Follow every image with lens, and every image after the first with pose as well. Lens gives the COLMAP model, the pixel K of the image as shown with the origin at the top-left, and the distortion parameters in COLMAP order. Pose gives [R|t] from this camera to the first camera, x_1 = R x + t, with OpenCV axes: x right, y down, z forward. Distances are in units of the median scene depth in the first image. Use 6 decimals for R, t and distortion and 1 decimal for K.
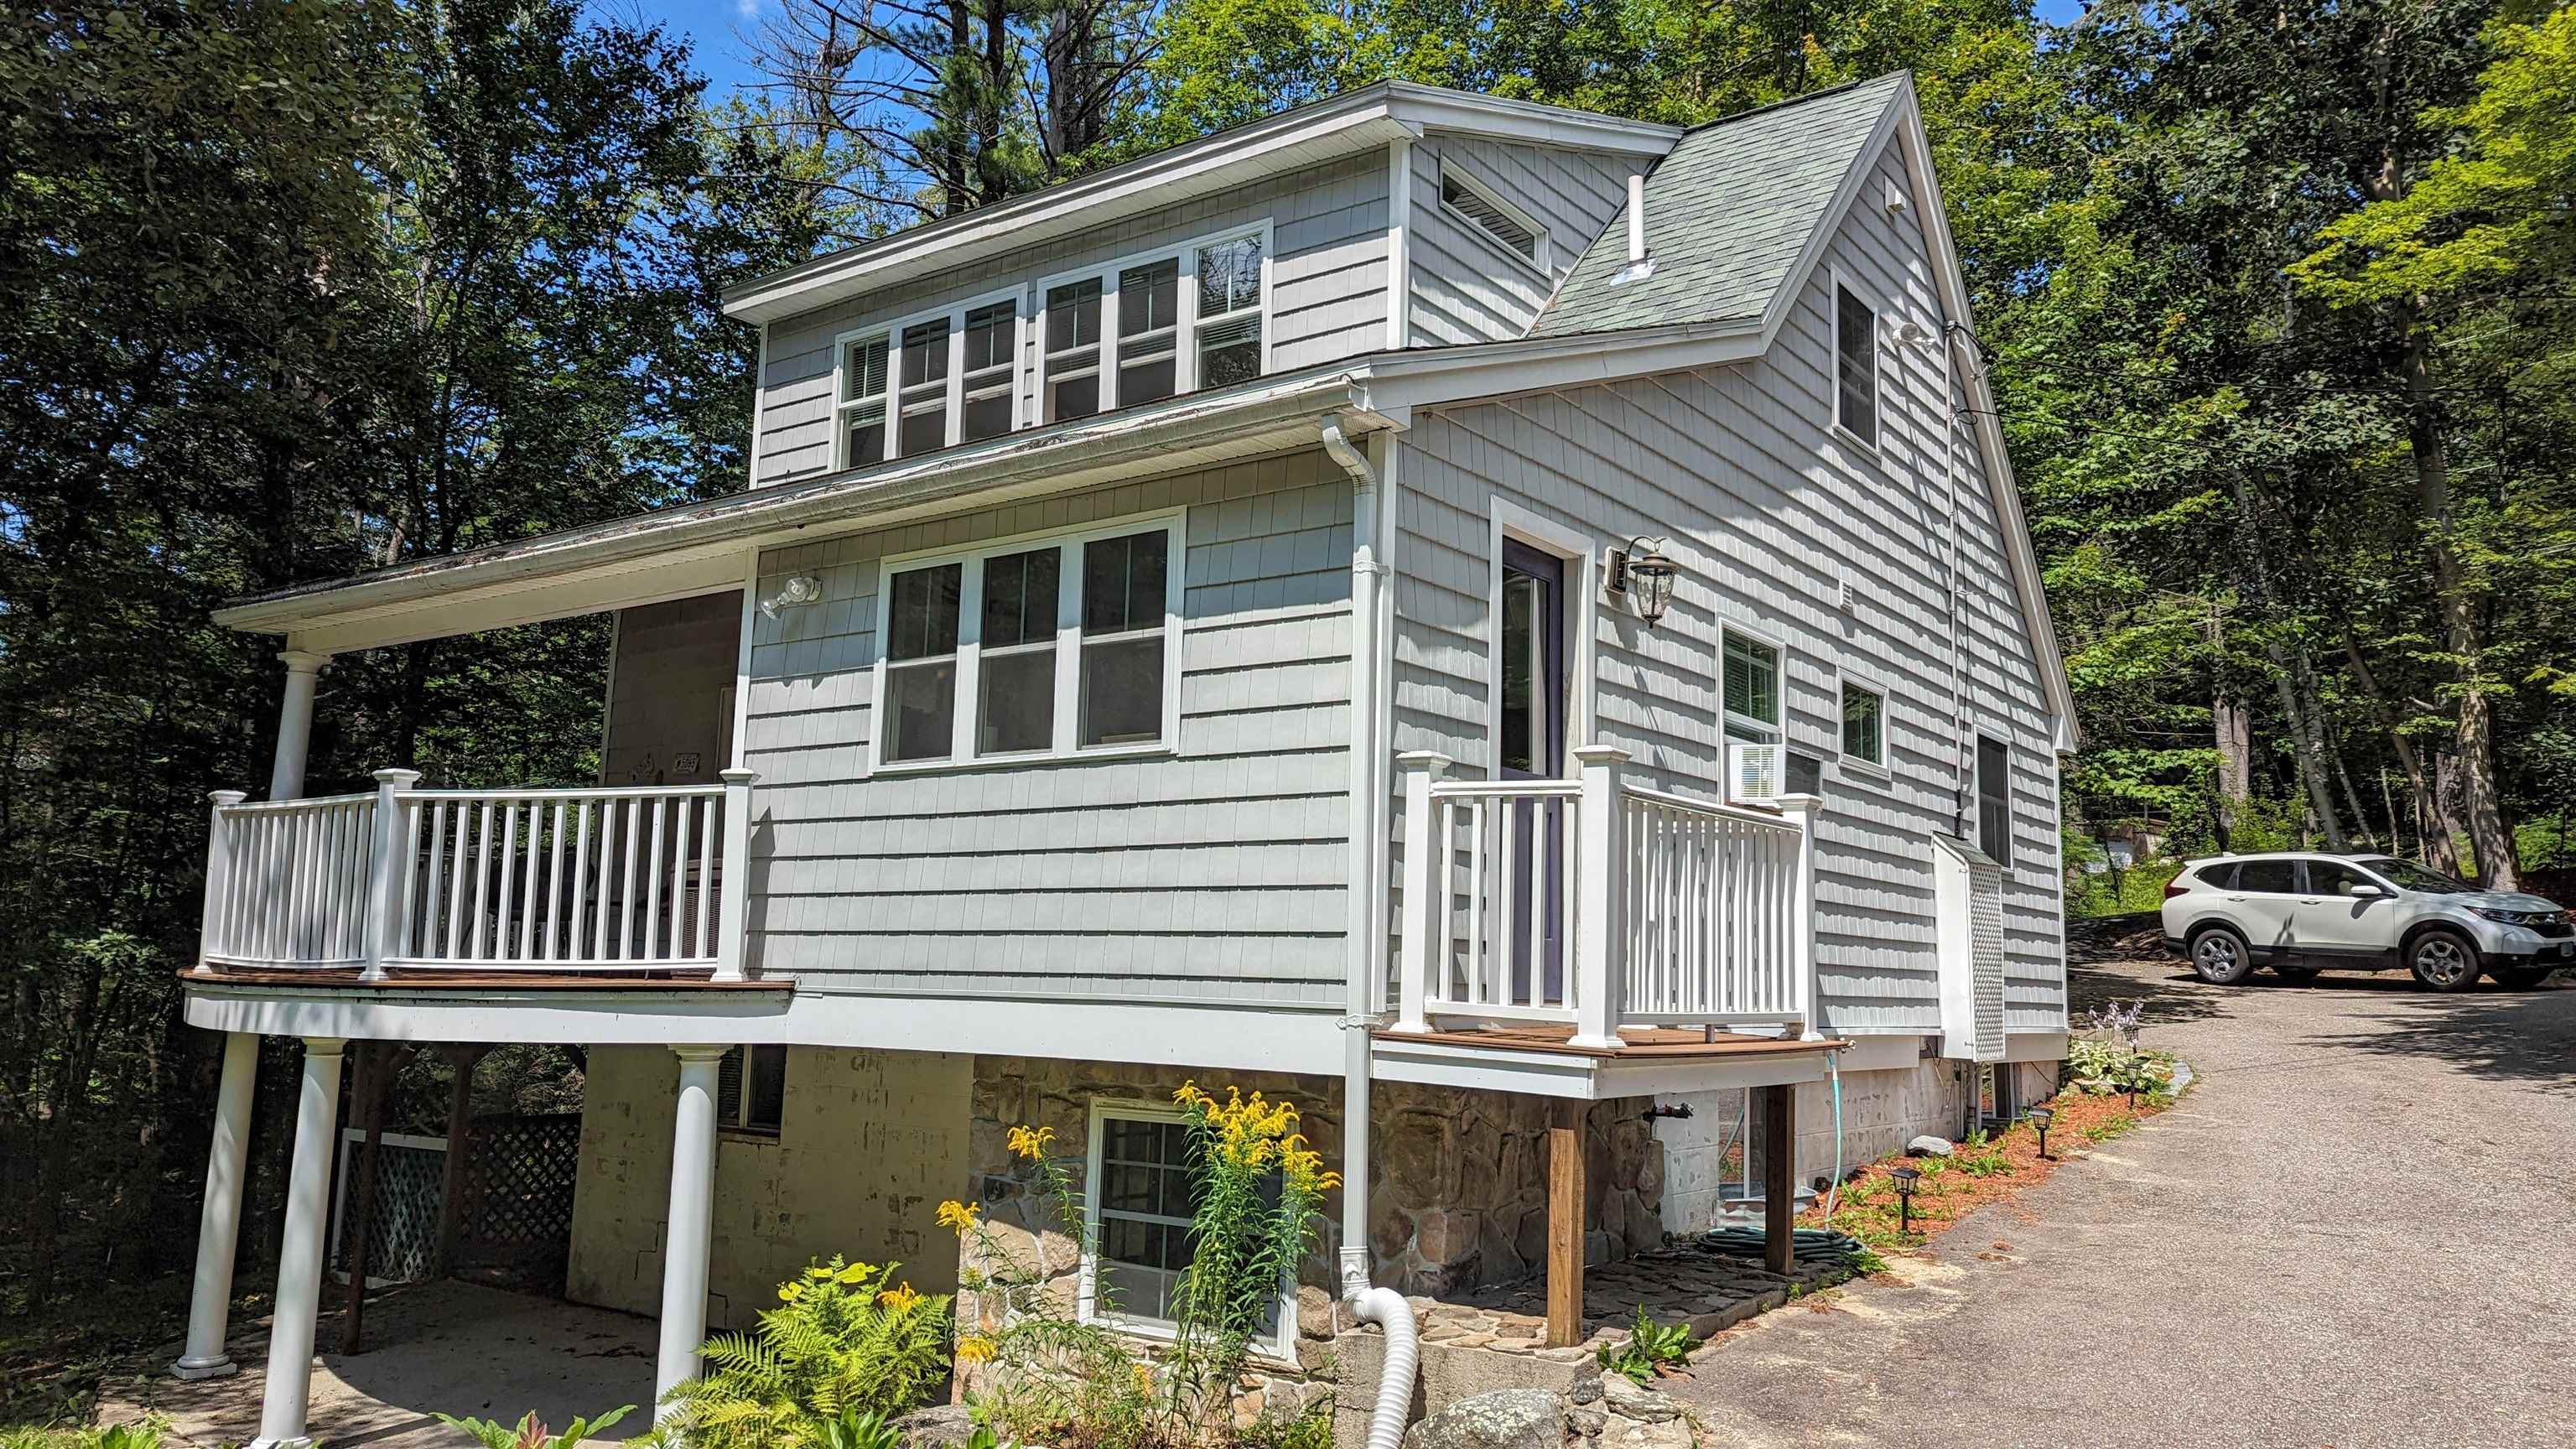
lens RADIAL K [[1851.2, 0, 1297.6], [0, 1851.2, 725.9], [0, 0, 1]] dist [0.048611, -0.008611]
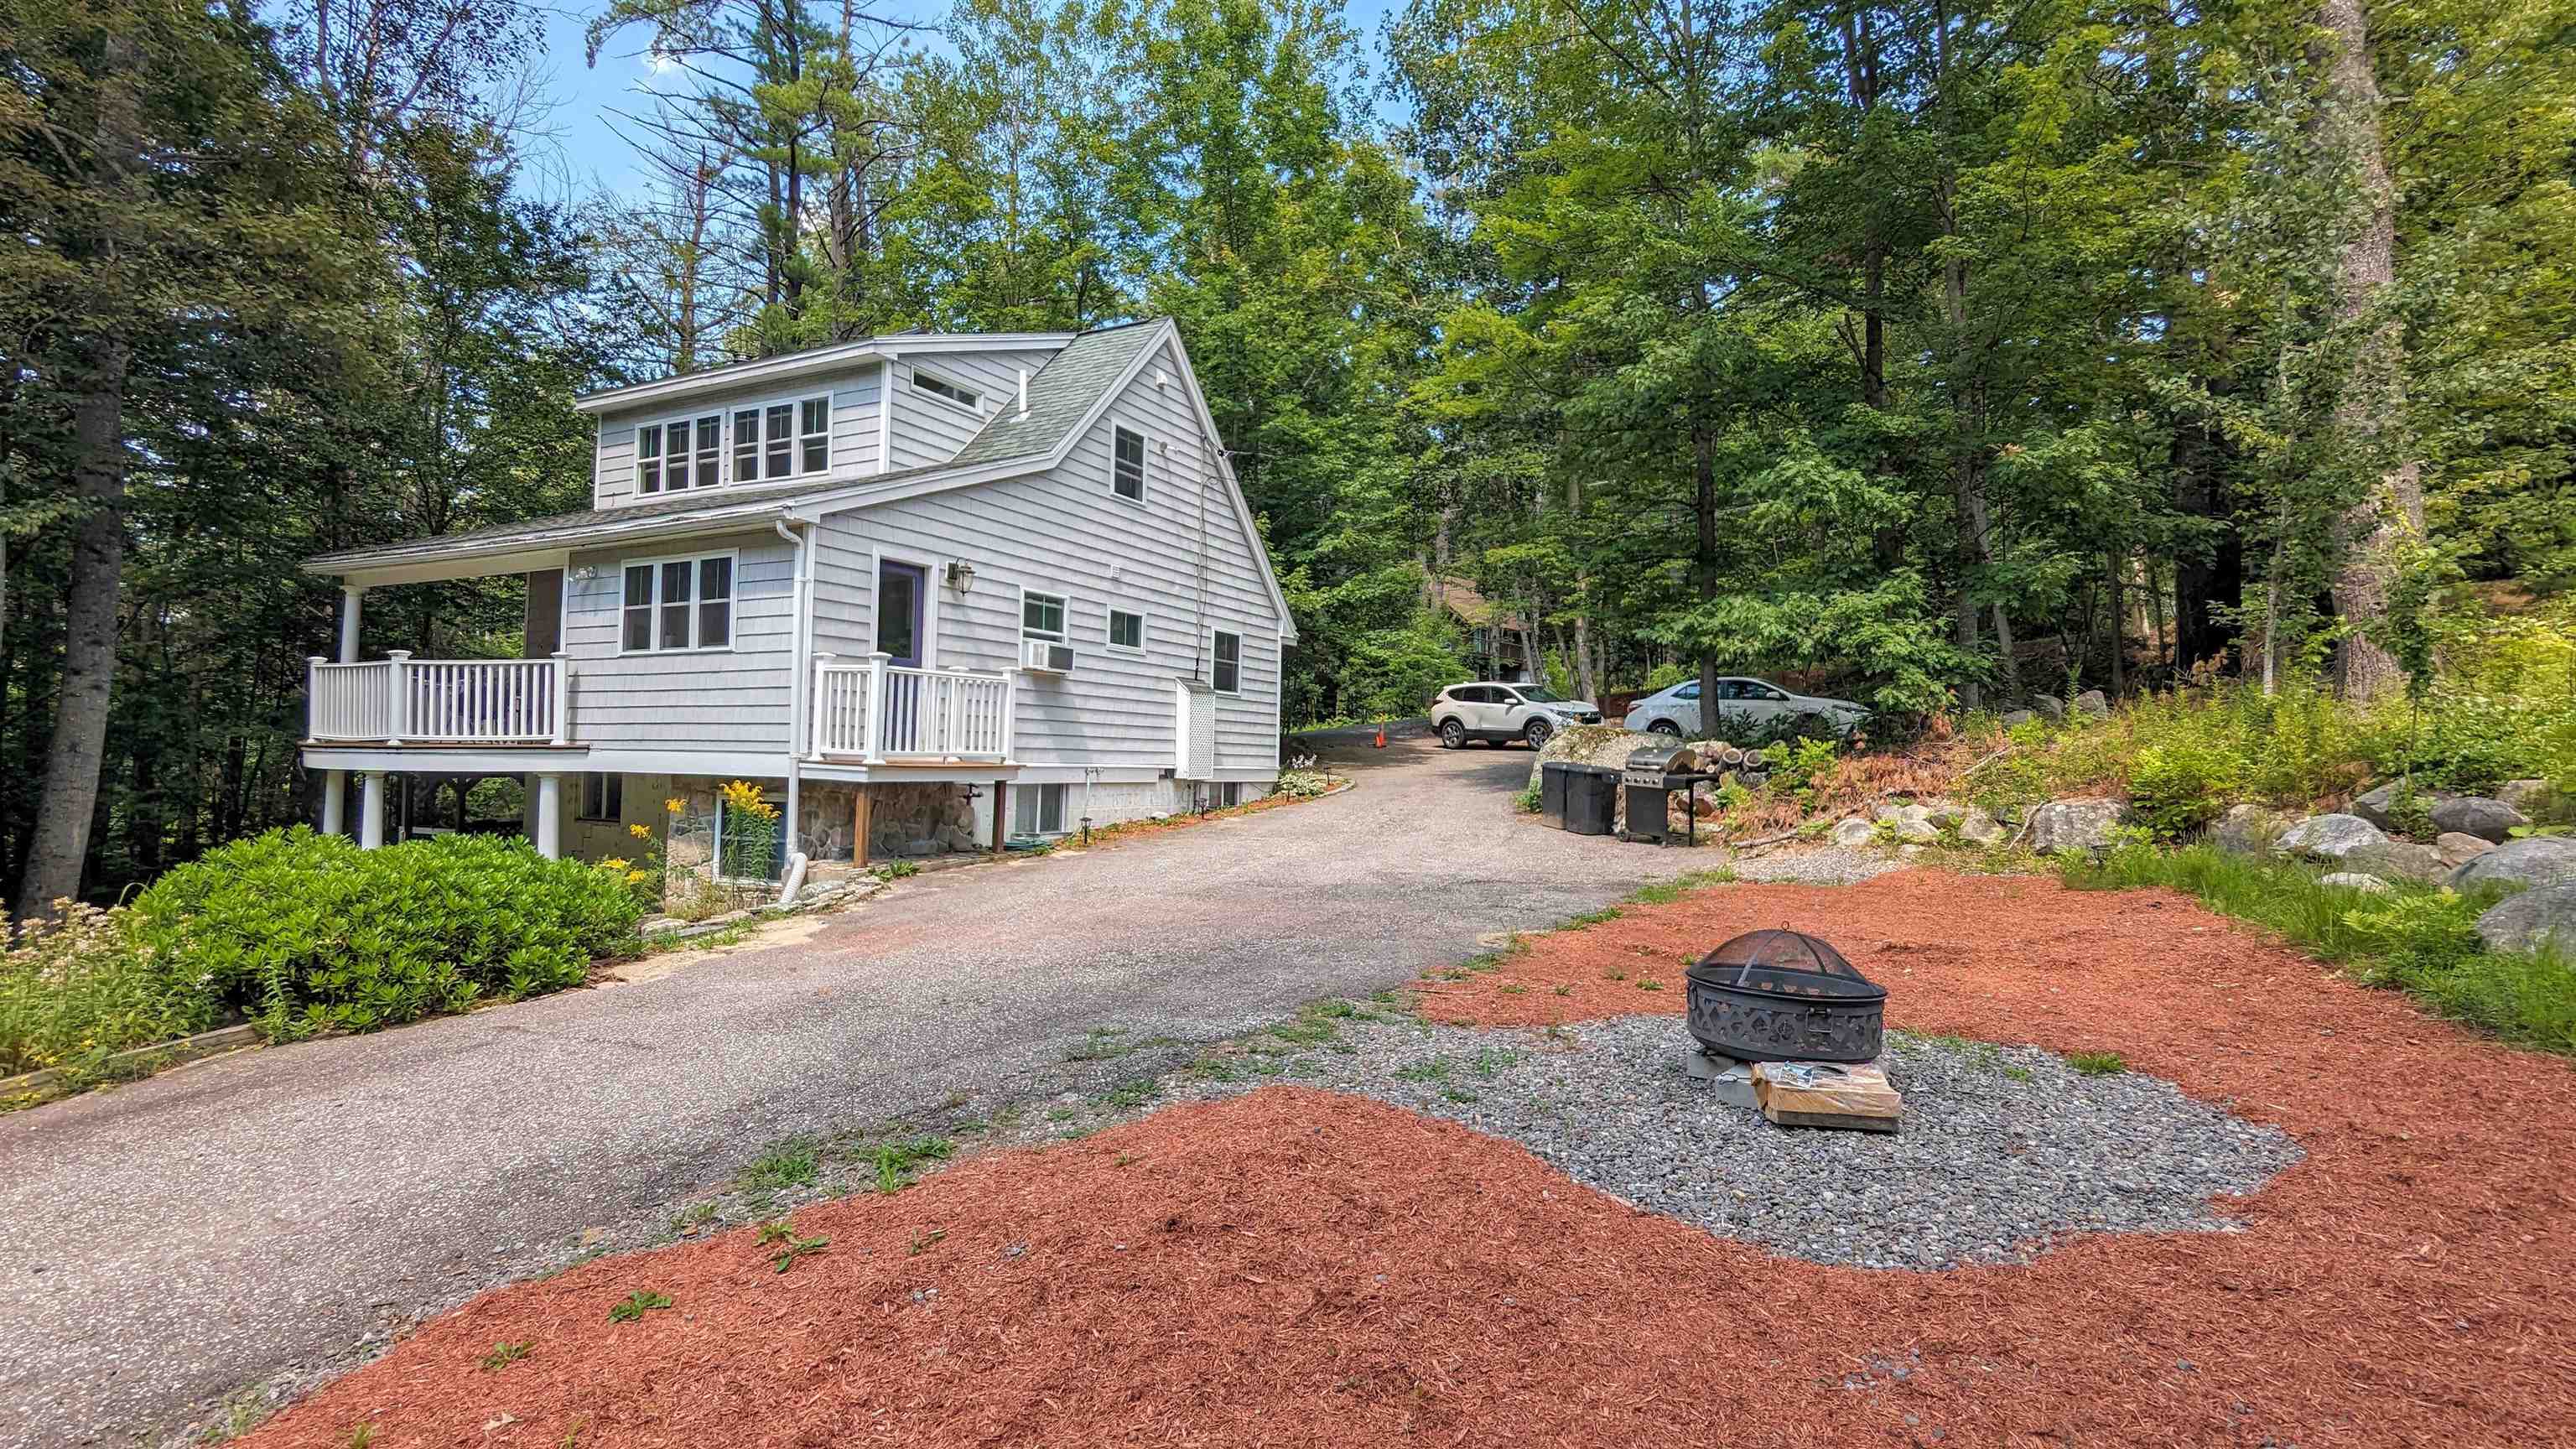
lens RADIAL K [[1215.5, 0, 1284.6], [0, 1215.5, 733.0], [0, 0, 1]] dist [-0.001716, -0.000972]
pose [[0.988585, -0.004451, 0.150601, 0.324395], [-0.012900, 0.993393, 0.114036, -0.054629], [-0.150113, -0.114677, 0.981996, -0.554932]]
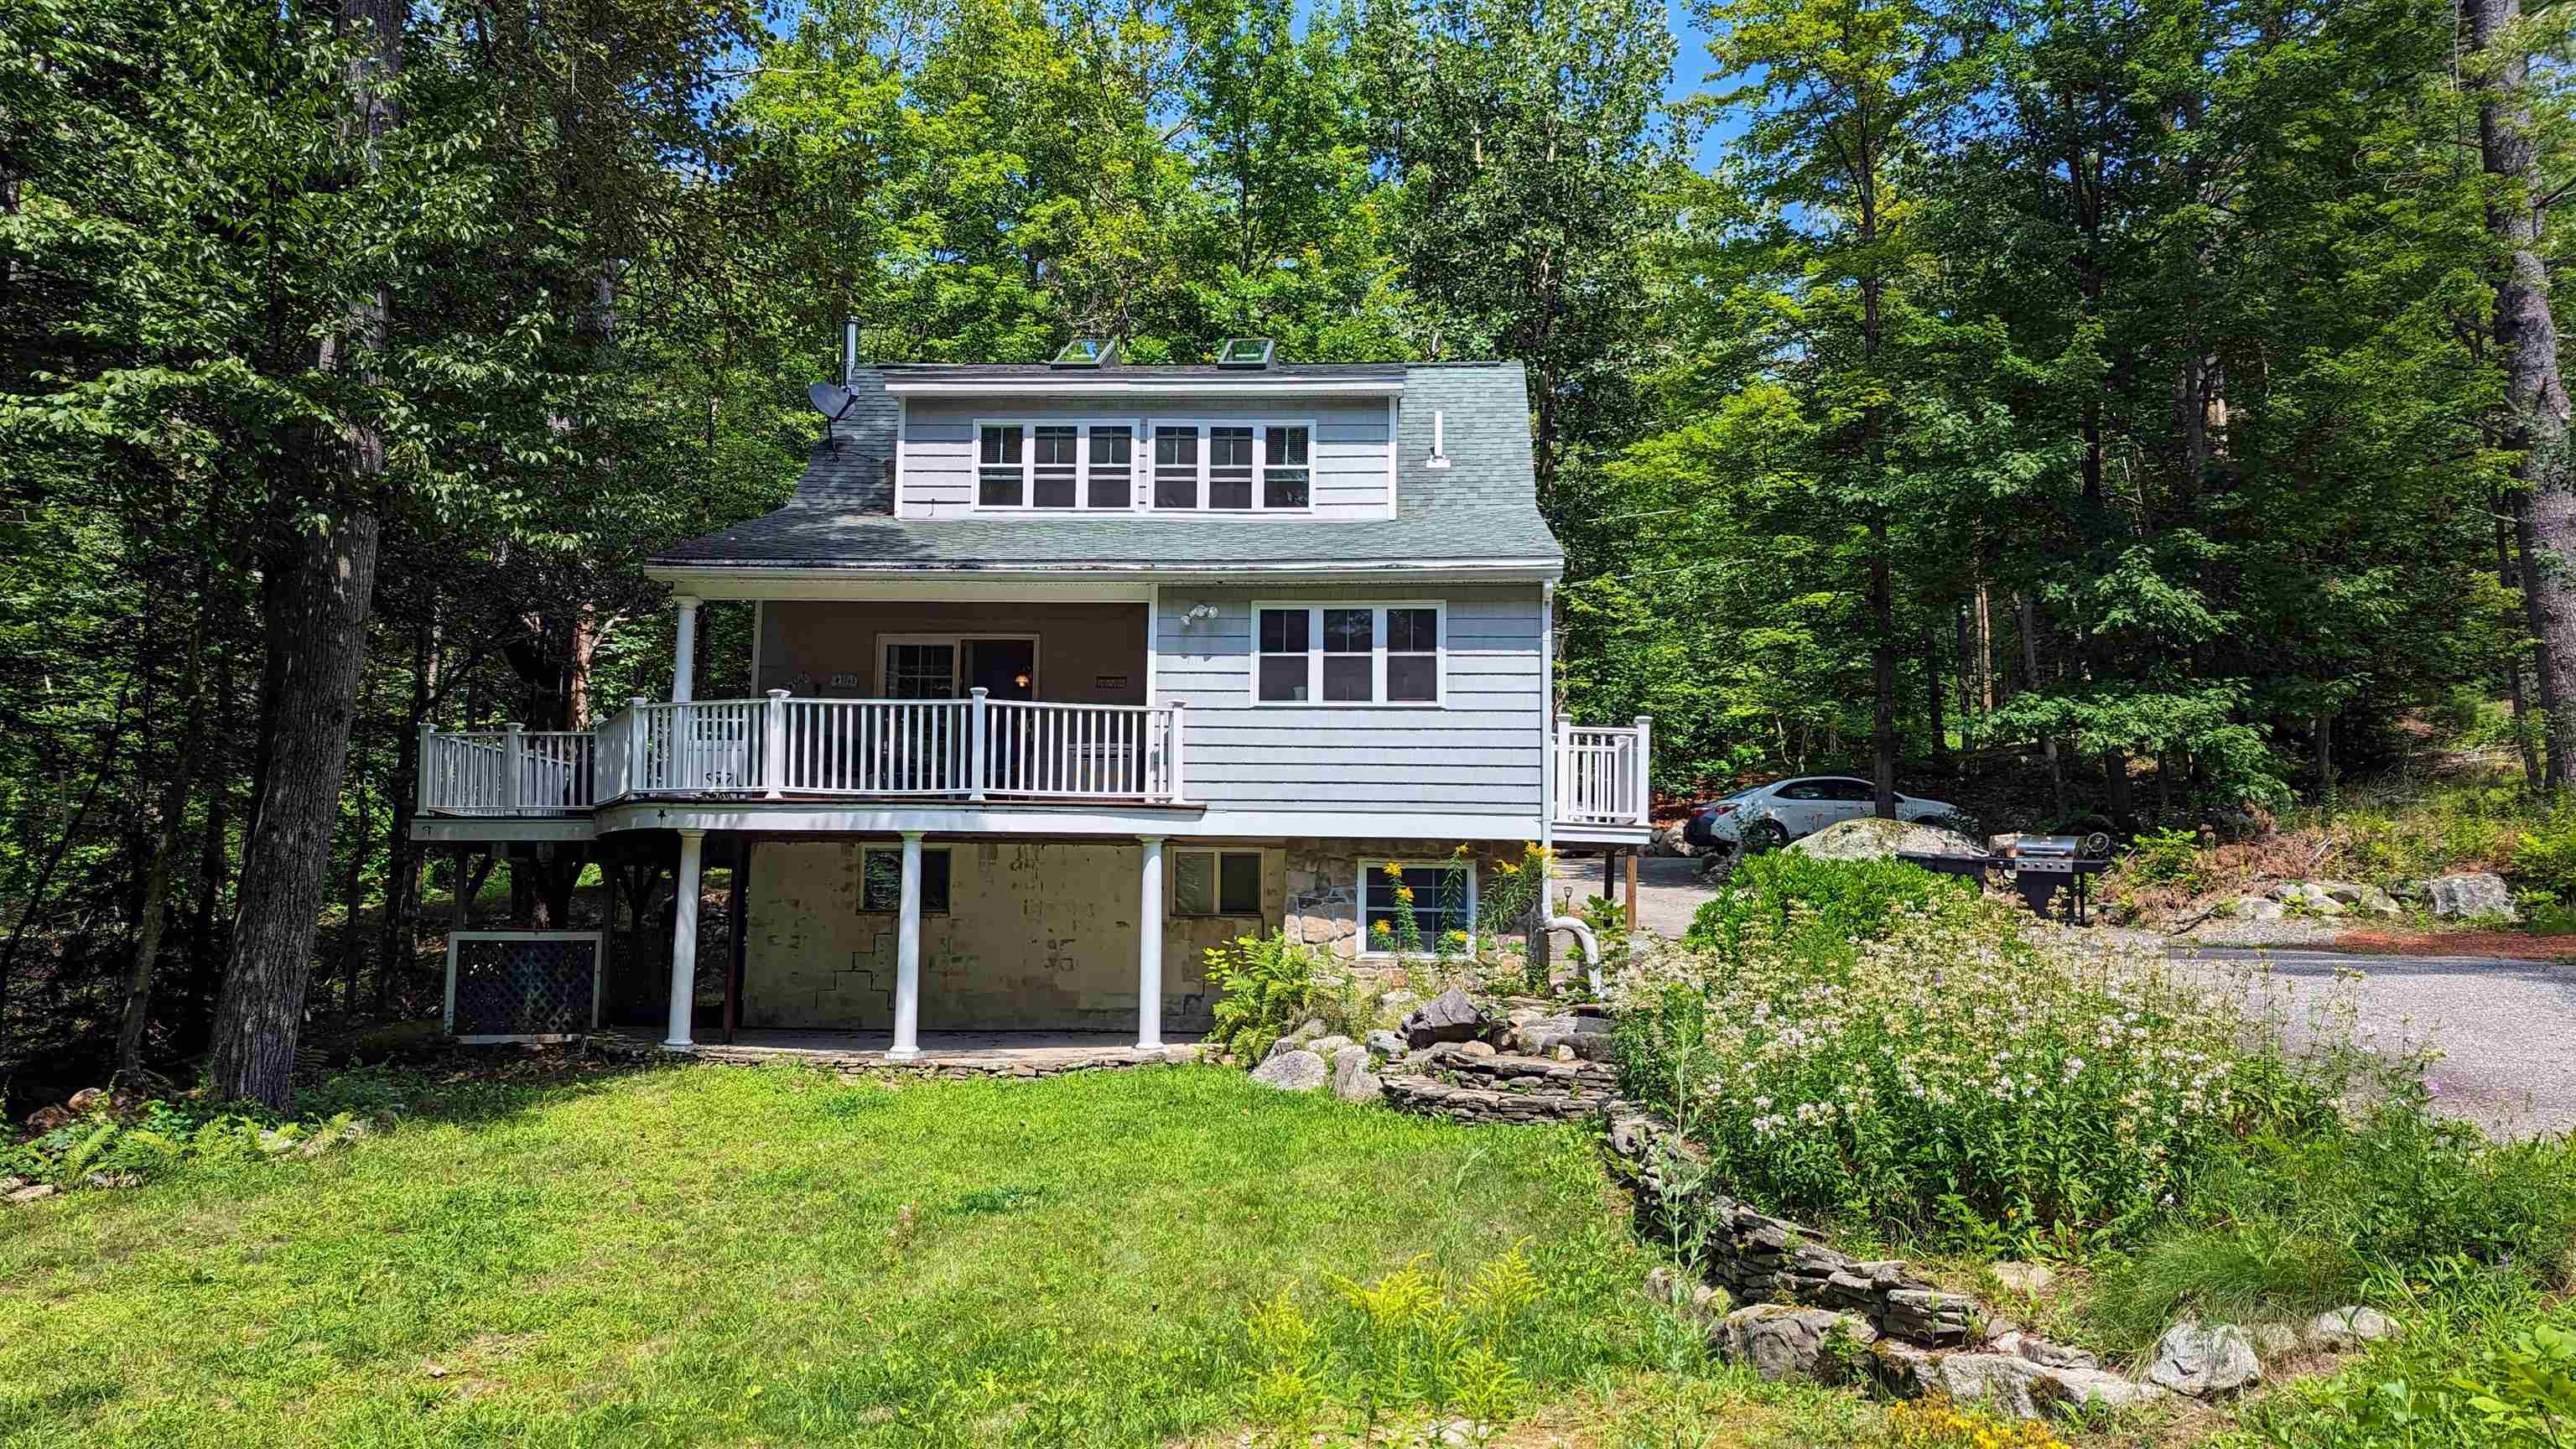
lens RADIAL K [[1851.2, 0, 1293.1], [0, 1851.2, 736.1], [0, 0, 1]] dist [0.048611, -0.008611]
pose [[0.853291, 0.042389, 0.519709, -1.138950], [-0.066944, 0.997348, 0.028567, -0.002626], [-0.517119, -0.059167, 0.853866, -0.714190]]
